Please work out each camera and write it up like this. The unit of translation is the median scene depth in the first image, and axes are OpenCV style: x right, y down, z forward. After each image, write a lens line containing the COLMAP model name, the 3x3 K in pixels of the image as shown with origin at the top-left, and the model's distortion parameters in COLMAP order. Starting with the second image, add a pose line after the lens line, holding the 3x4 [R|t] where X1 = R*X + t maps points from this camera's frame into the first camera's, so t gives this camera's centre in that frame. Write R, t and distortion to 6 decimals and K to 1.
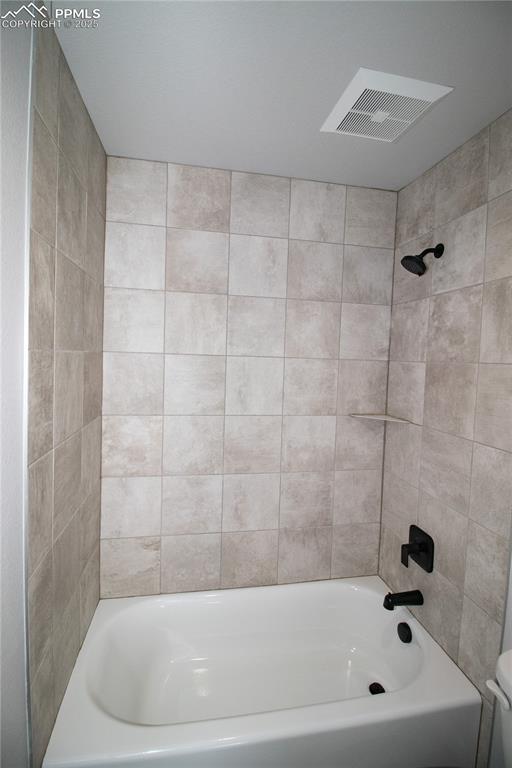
lens RADIAL K [[363.0, 0, 256.0], [0, 363.0, 384.0], [0, 0, 1]] dist [-0.000926, -0.000077]
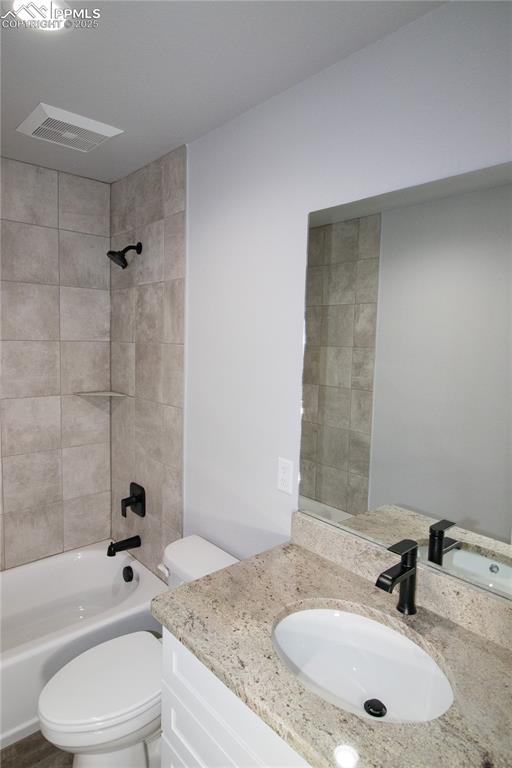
lens RADIAL K [[456.9, 0, 255.6], [0, 456.9, 375.0], [0, 0, 1]] dist [0.005399, -0.000243]
pose [[0.865157, -0.056825, 0.498271, 0.056894], [0.046065, 0.998364, 0.033874, 0.010801], [-0.499381, -0.006354, 0.866359, -0.416089]]
